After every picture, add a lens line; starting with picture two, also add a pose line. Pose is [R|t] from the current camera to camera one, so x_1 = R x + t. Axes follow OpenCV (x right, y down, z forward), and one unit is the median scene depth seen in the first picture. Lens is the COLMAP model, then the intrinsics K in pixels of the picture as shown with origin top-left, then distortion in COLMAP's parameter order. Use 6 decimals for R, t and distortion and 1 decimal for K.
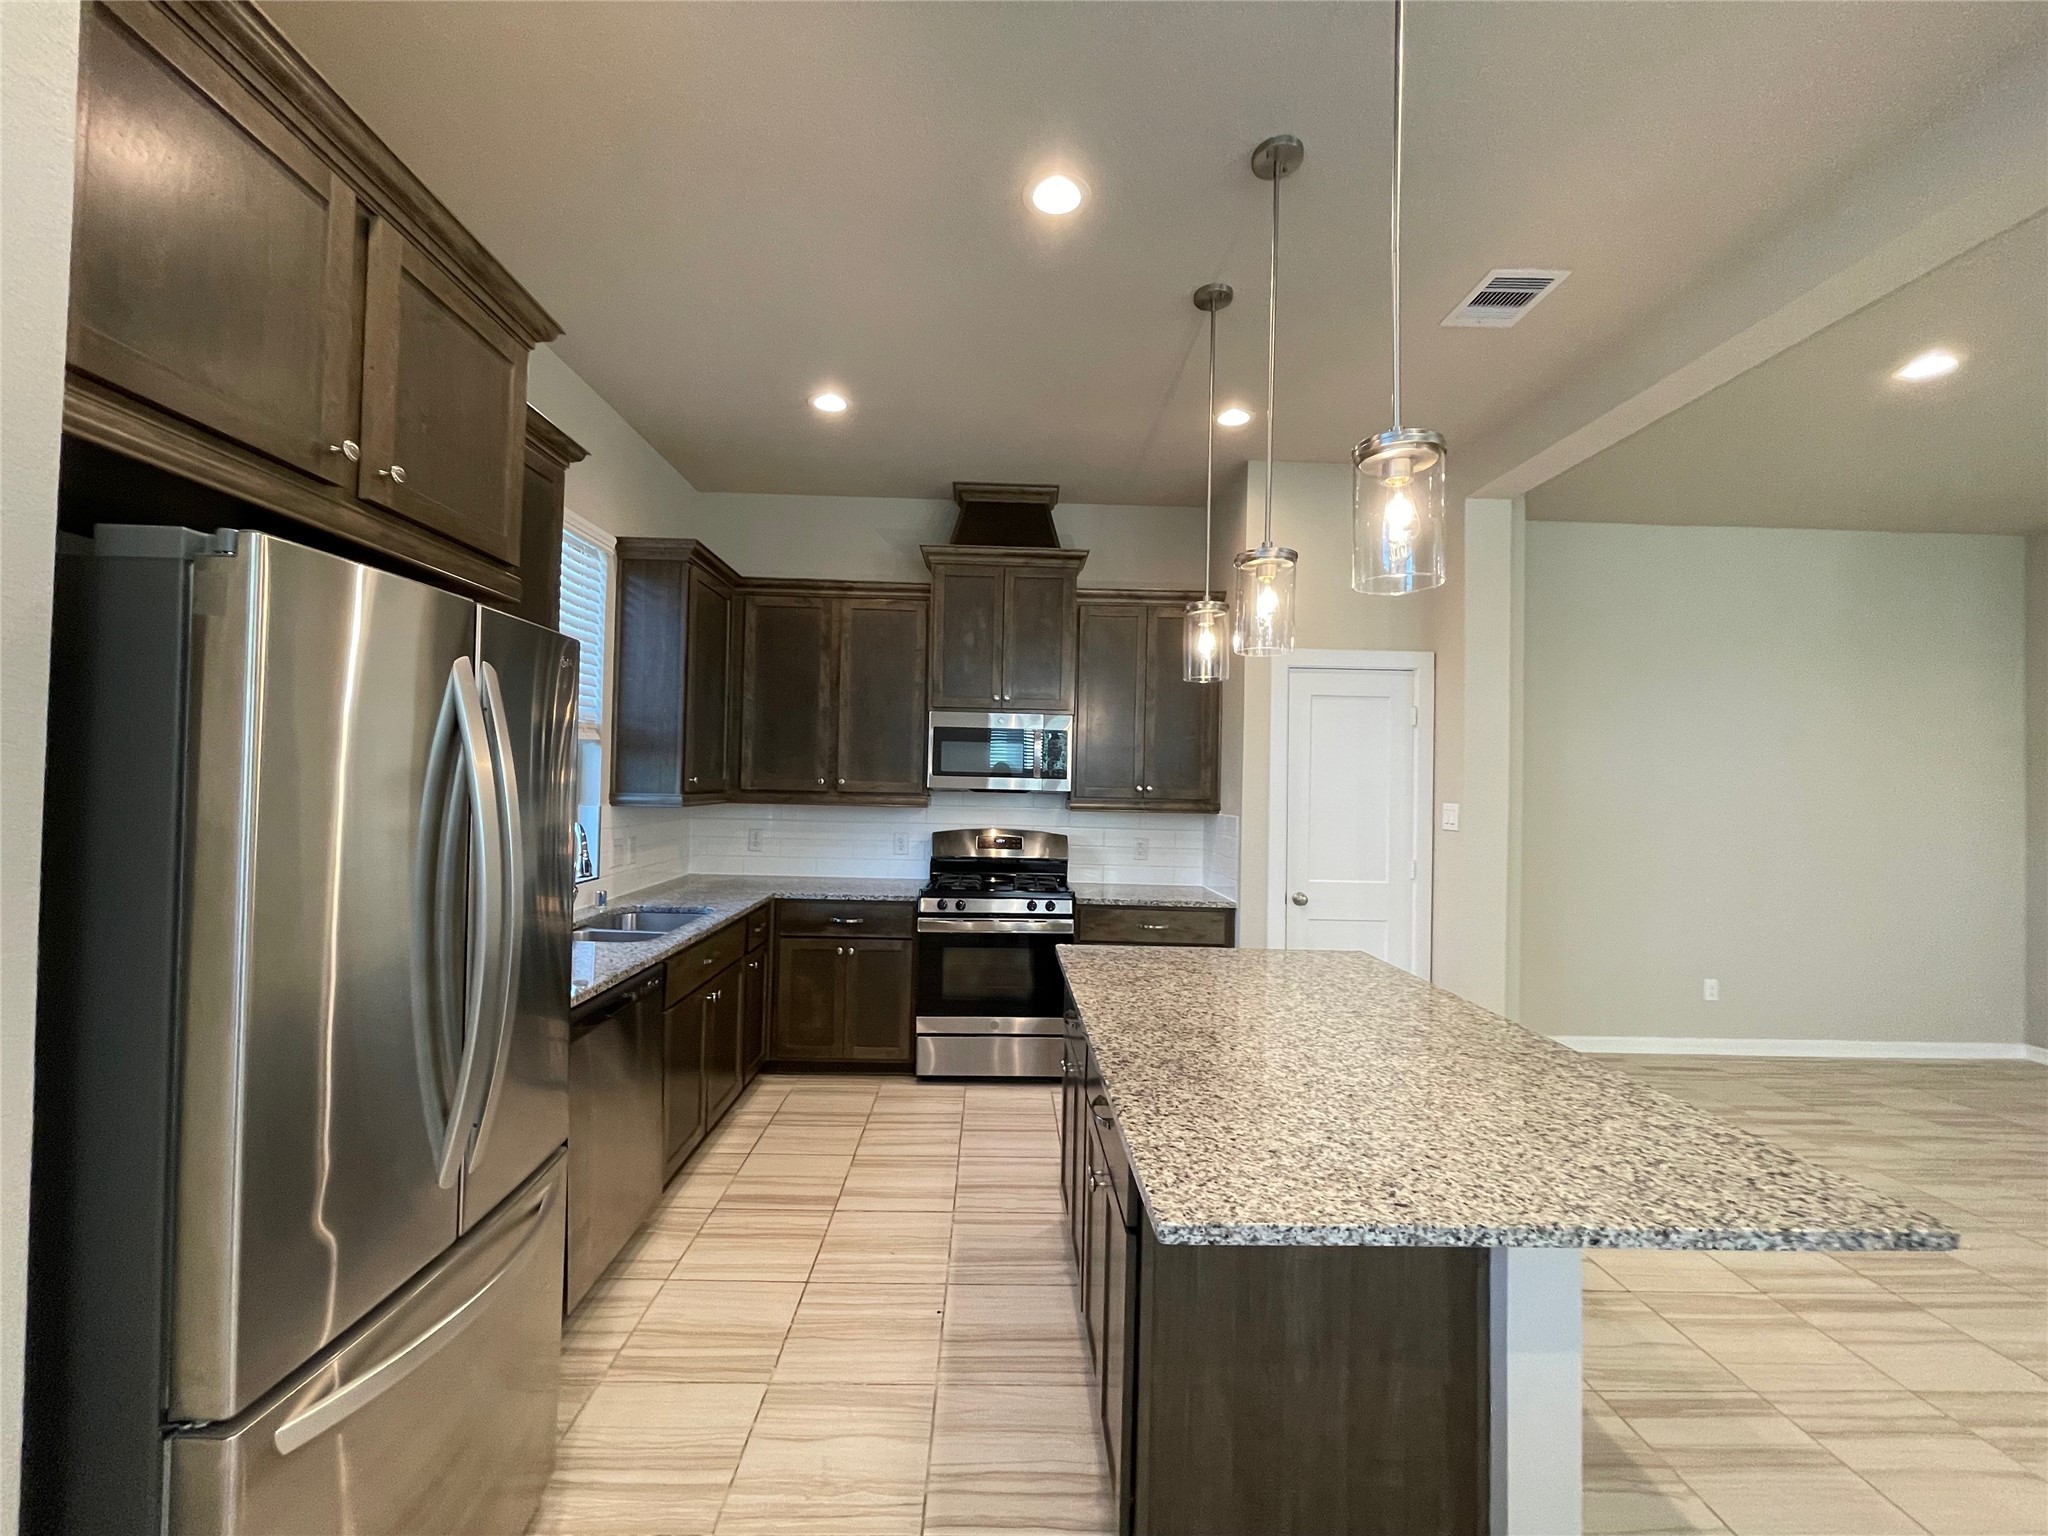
lens RADIAL K [[818.6, 0, 1021.8], [0, 818.6, 766.2], [0, 0, 1]] dist [-0.000065, -0.000002]
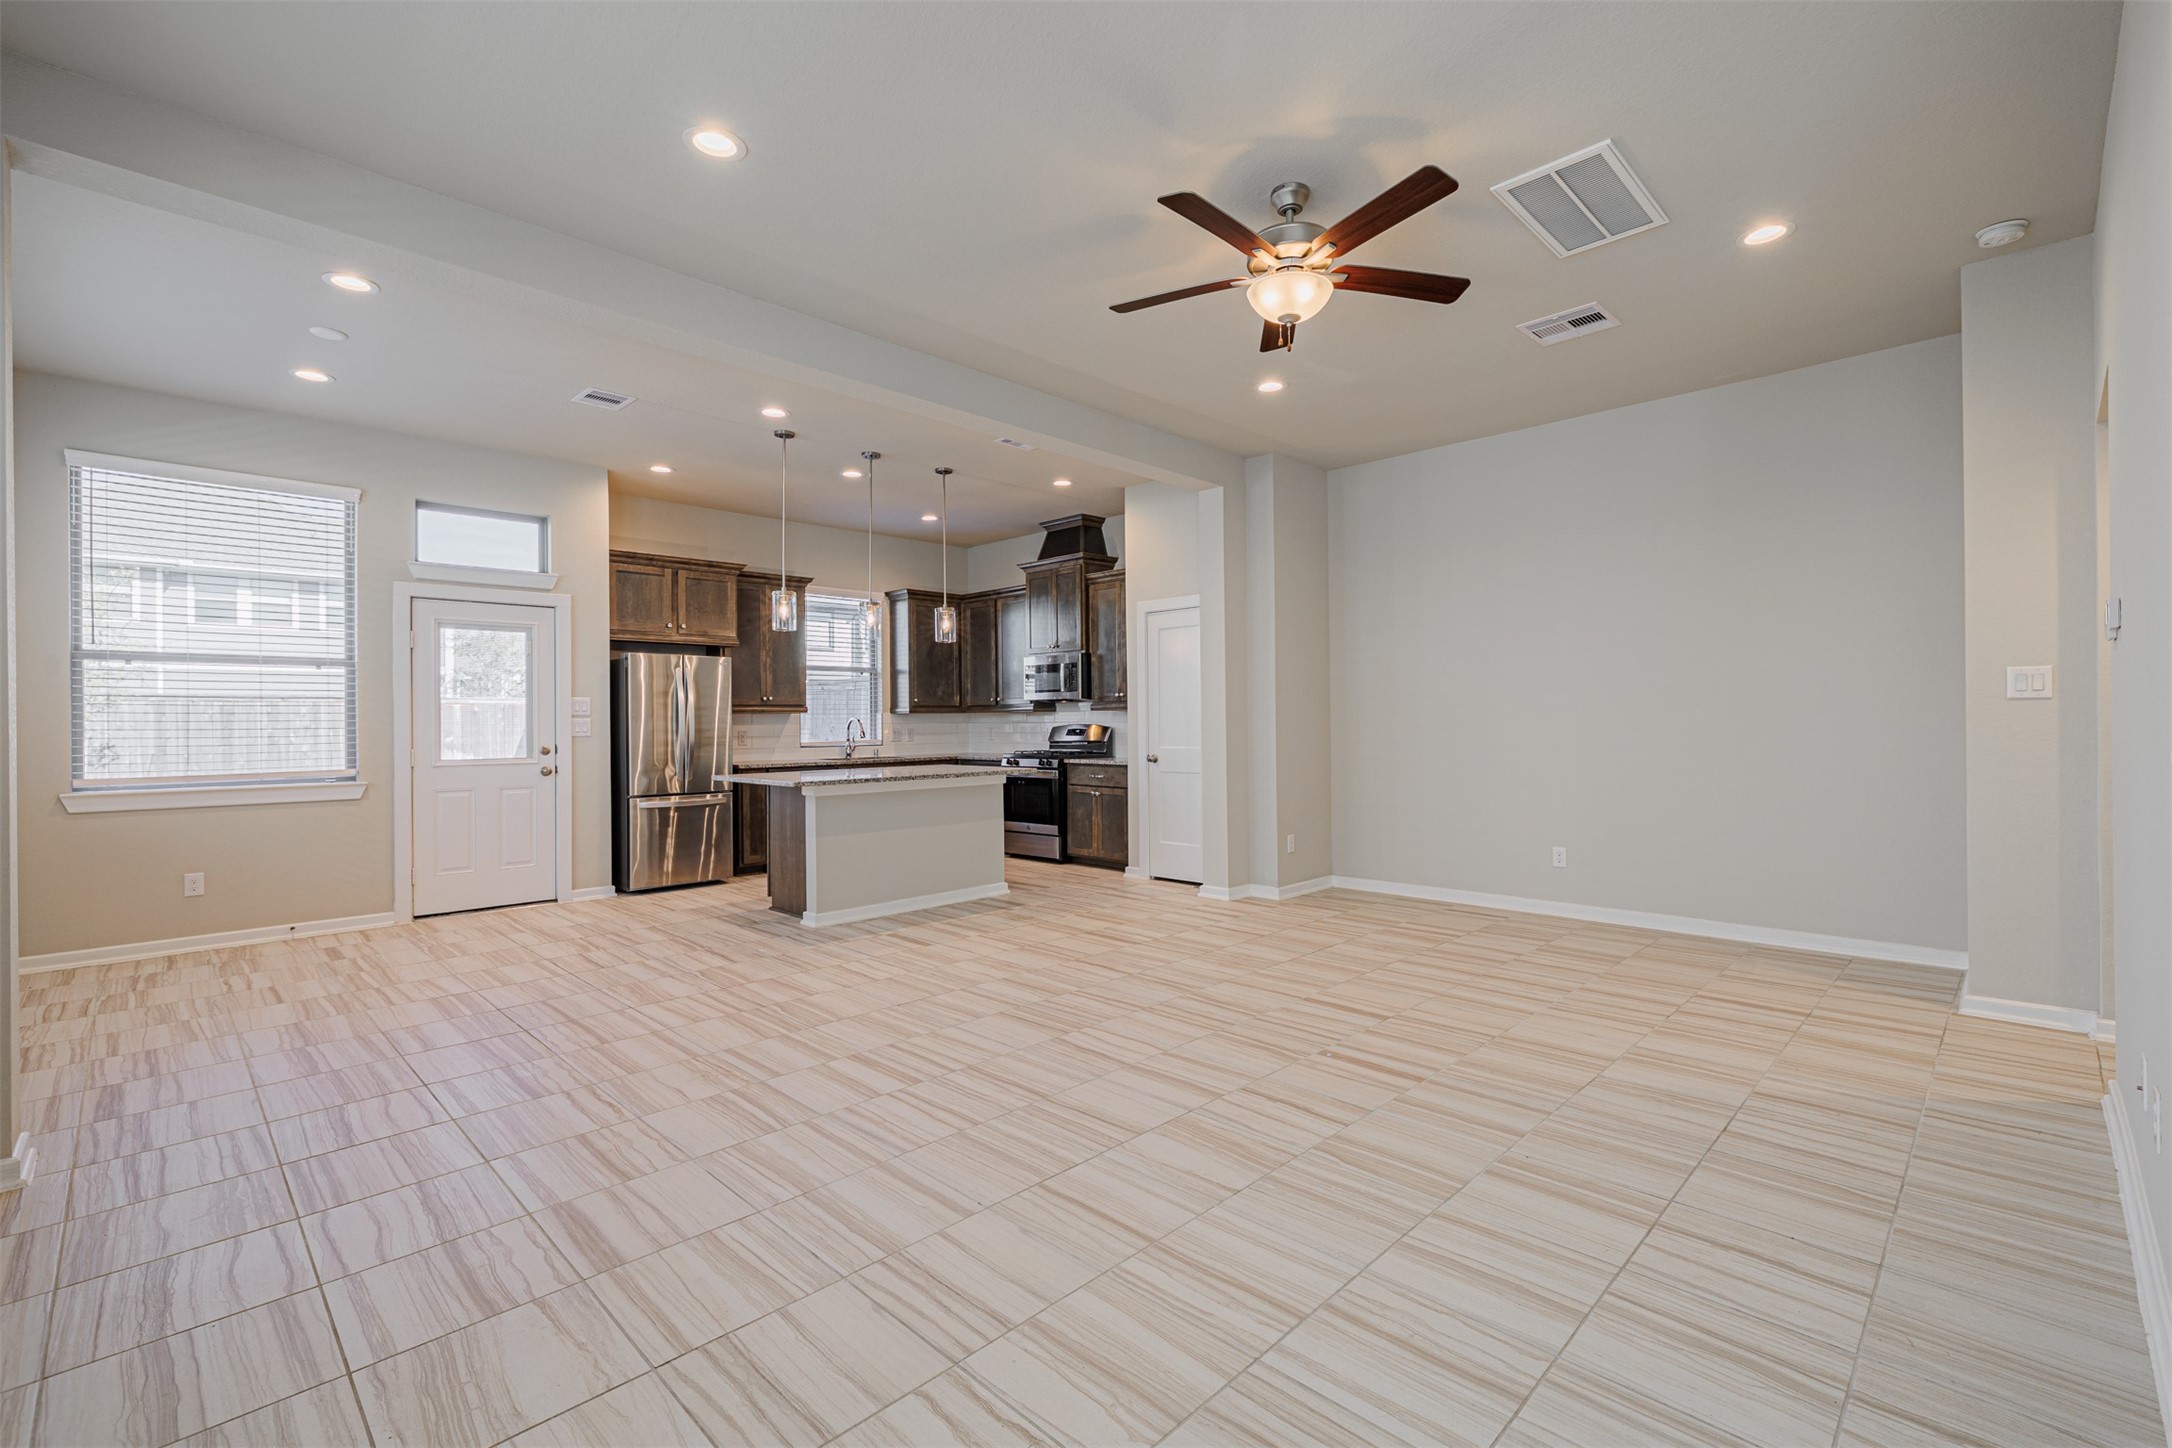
lens RADIAL K [[937.1, 0, 1083.4], [0, 937.1, 724.5], [0, 0, 1]] dist [-0.000078, -0.000043]
pose [[0.689455, -0.026822, -0.723831, 1.368303], [0.039581, 0.999216, 0.000675, 0.079864], [0.723246, -0.029116, 0.689977, -0.298179]]
